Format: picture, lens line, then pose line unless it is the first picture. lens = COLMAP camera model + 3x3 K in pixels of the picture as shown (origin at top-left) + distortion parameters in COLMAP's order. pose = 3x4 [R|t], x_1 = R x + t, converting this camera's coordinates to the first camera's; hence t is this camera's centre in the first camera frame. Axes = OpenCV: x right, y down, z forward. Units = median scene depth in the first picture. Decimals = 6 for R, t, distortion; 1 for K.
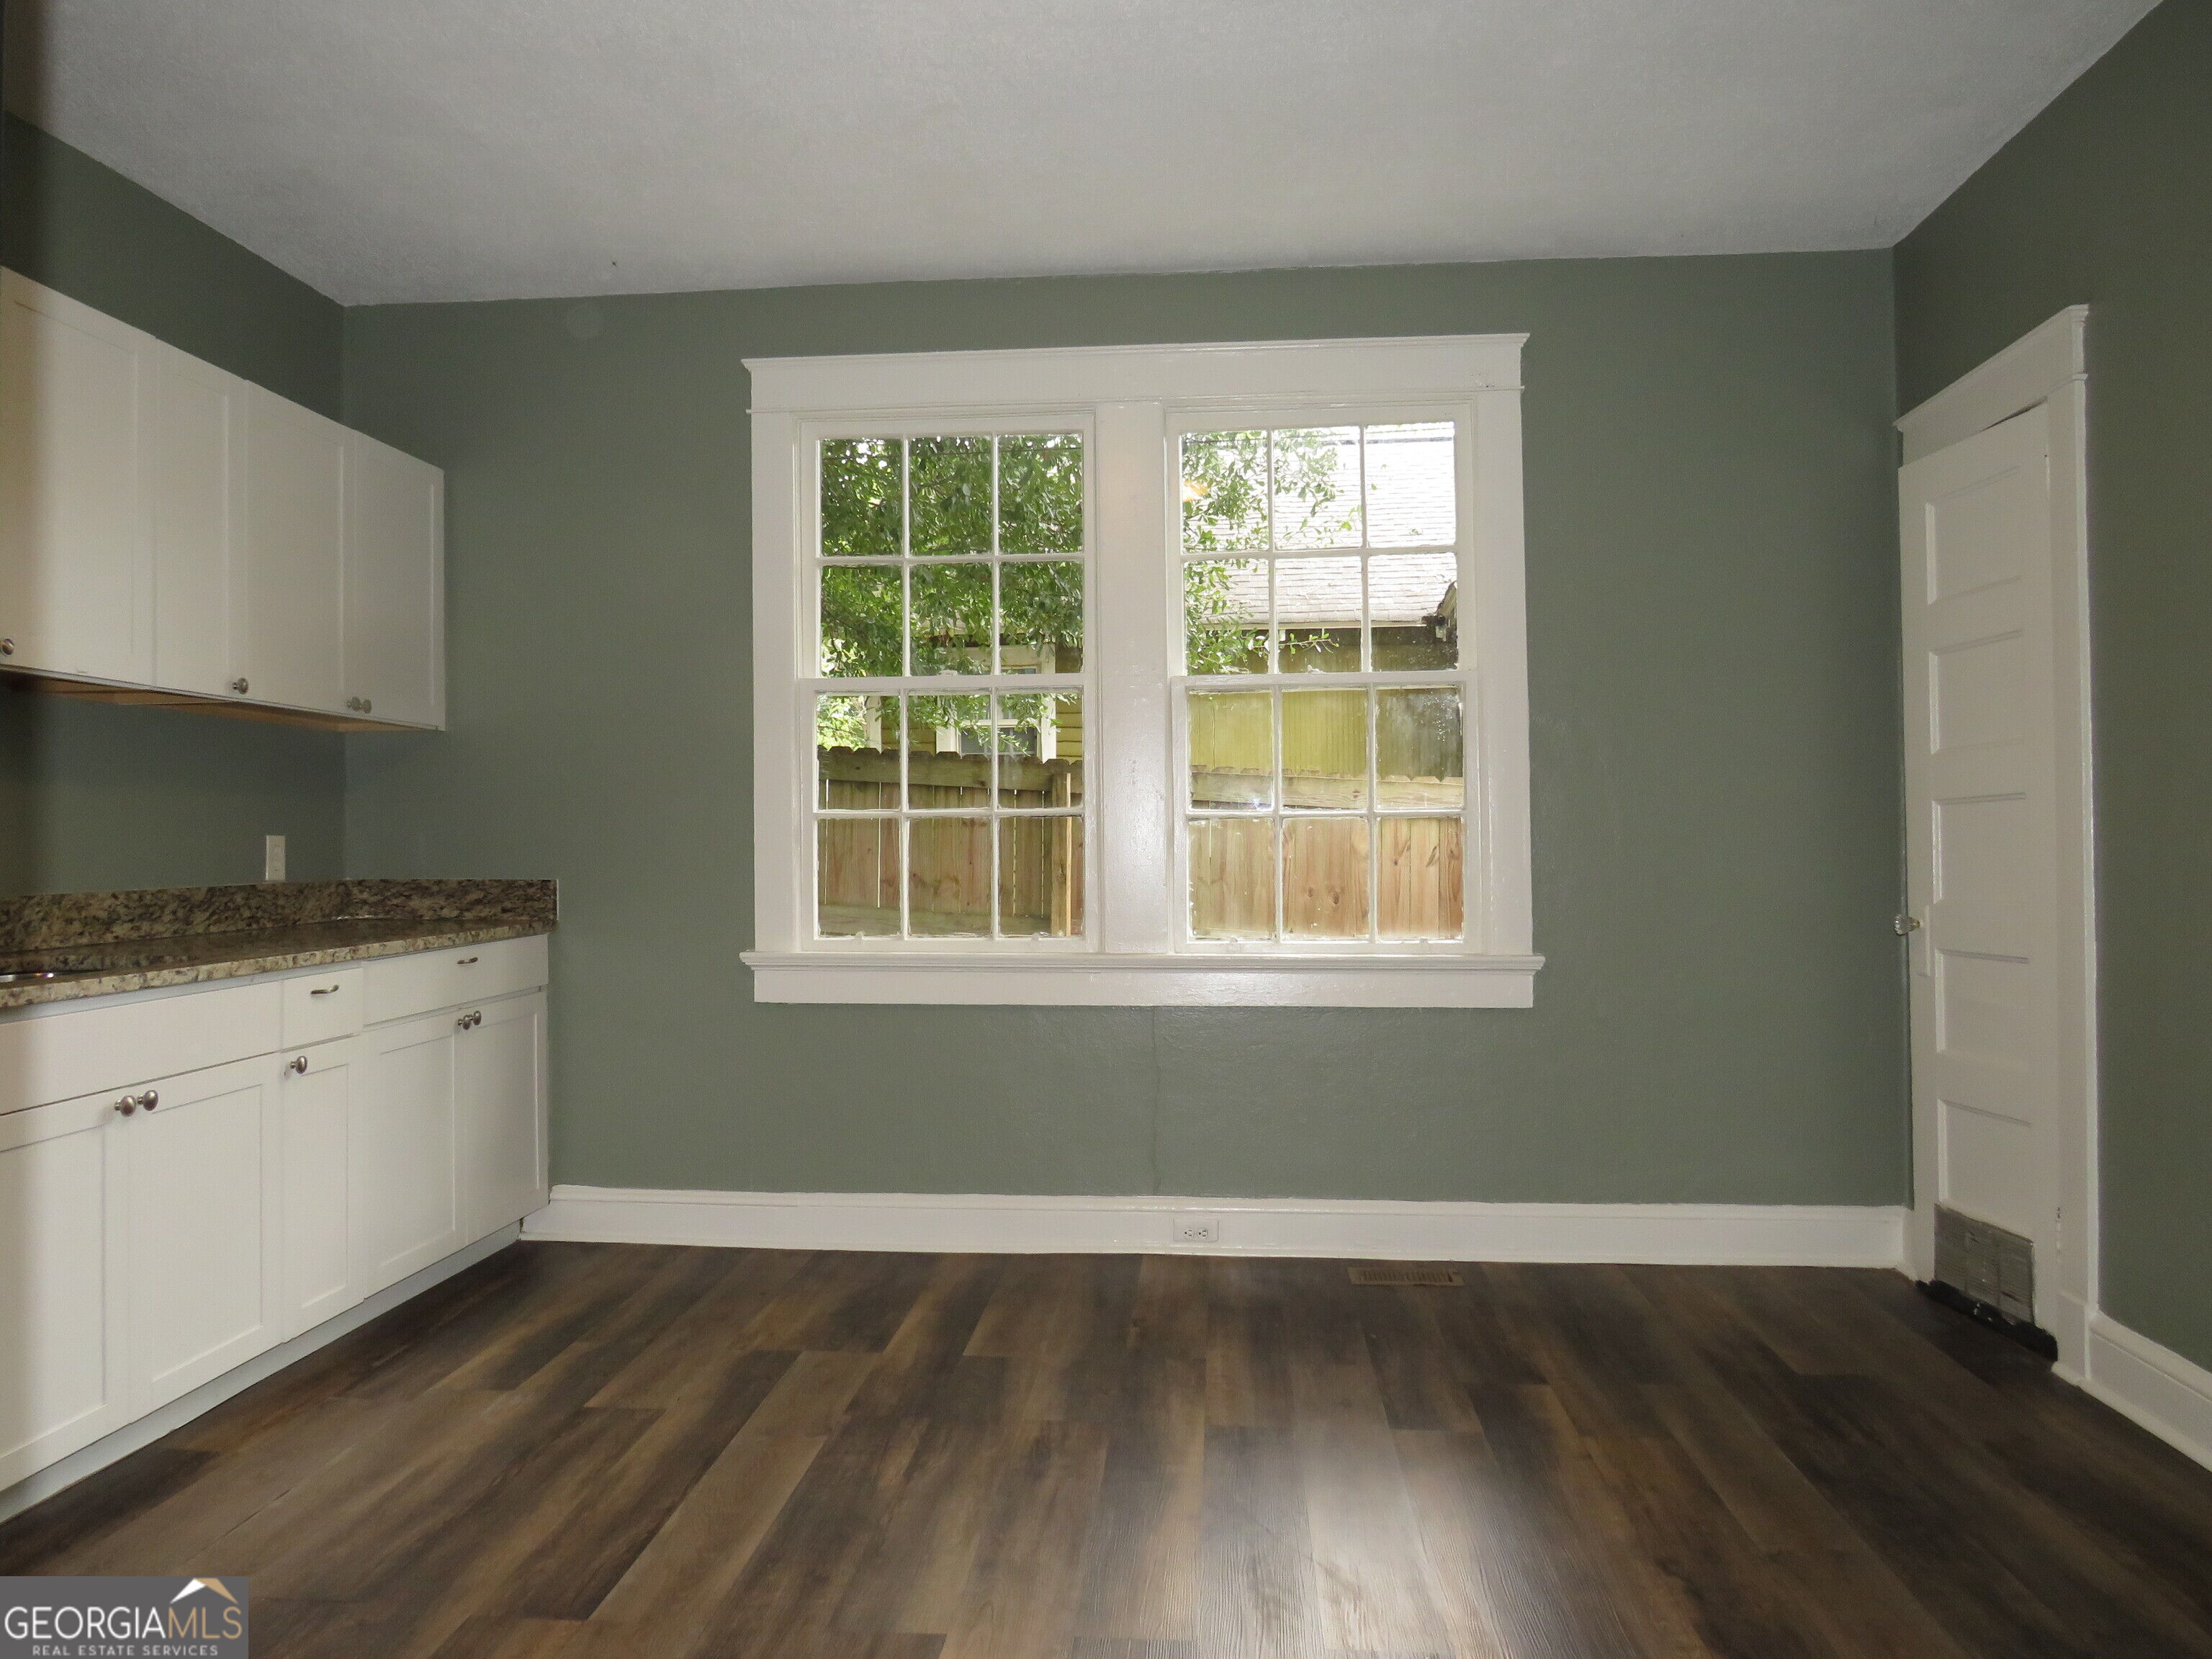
lens RADIAL K [[1541.8, 0, 1106.0], [0, 1541.8, 829.5], [0, 0, 1]] dist [-0.037463, 0.001496]
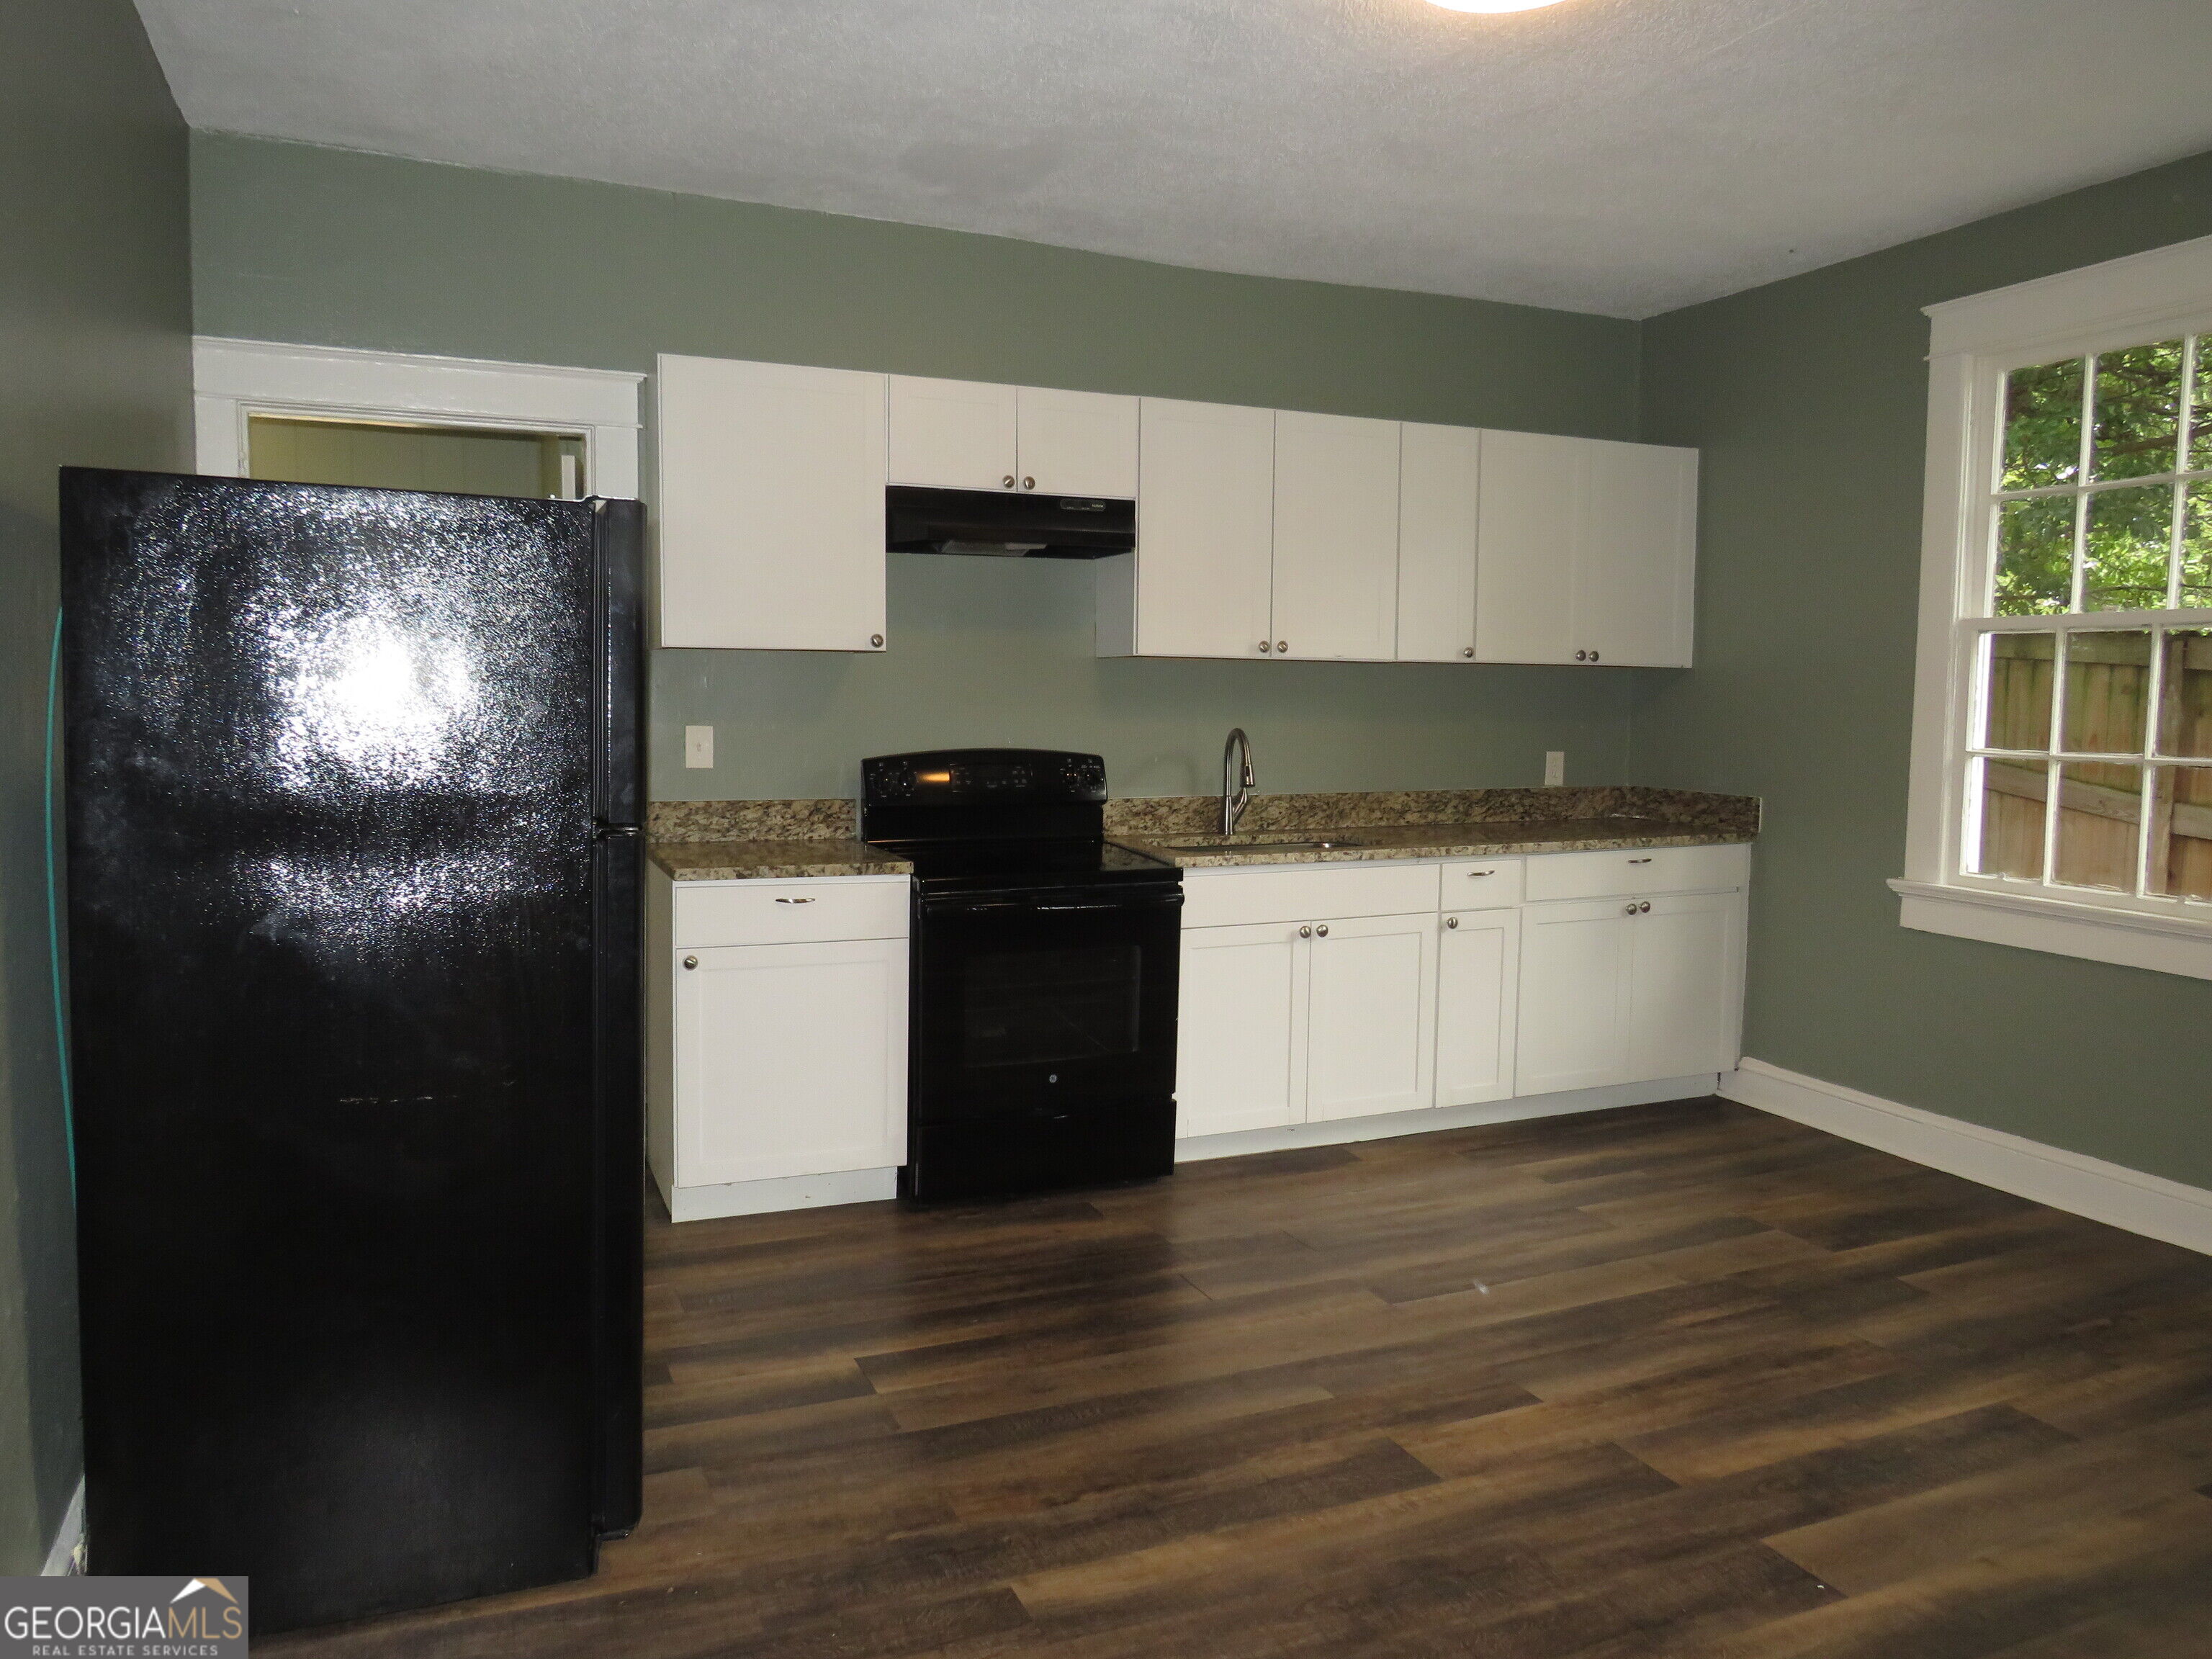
lens RADIAL K [[1563.0, 0, 1106.0], [0, 1563.0, 829.5], [0, 0, 1]] dist [-0.034881, 0.008265]
pose [[0.468177, 0.089669, -0.879073, 0.569966], [-0.004541, 0.995069, 0.099082, -0.073930], [0.883623, -0.042396, 0.466276, 0.021165]]
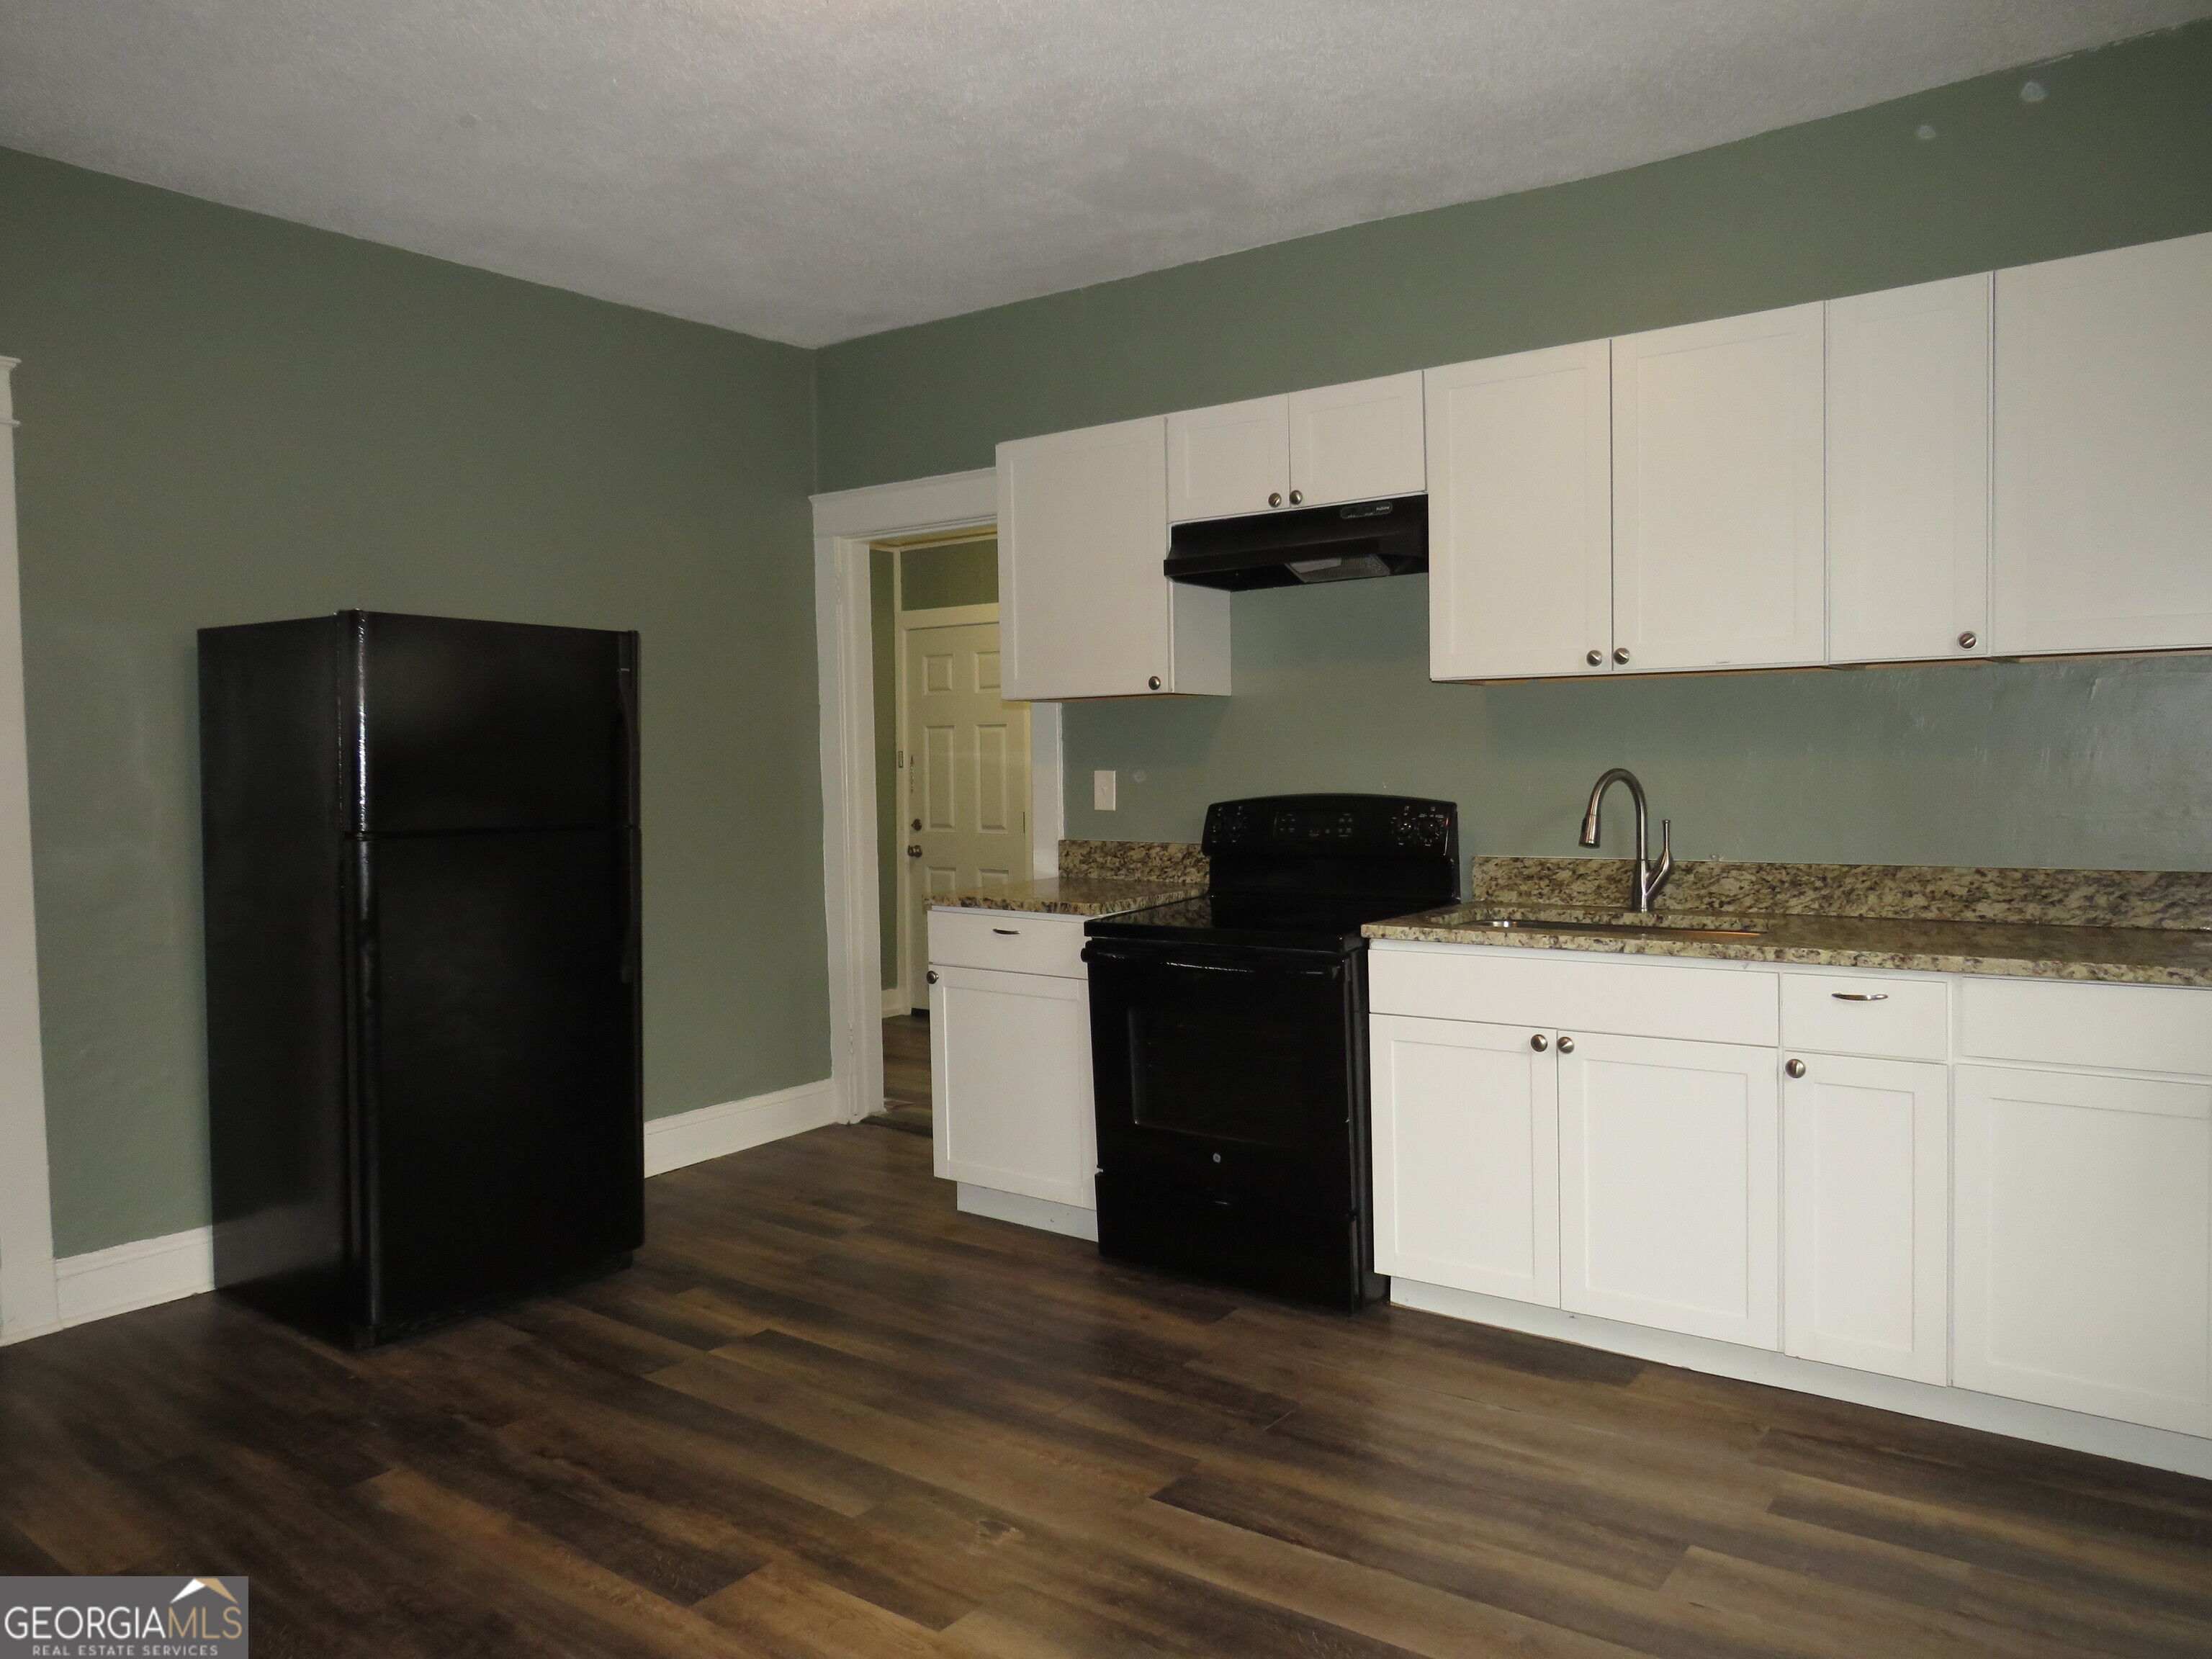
lens RADIAL K [[1560.5, 0, 1073.6], [0, 1560.5, 828.8], [0, 0, 1]] dist [-0.021158, 0.004924]
pose [[-0.538717, 0.050346, -0.840981, 0.456376], [0.025591, 0.998730, 0.043397, -0.039254], [0.842098, 0.001857, -0.539321, 1.062072]]
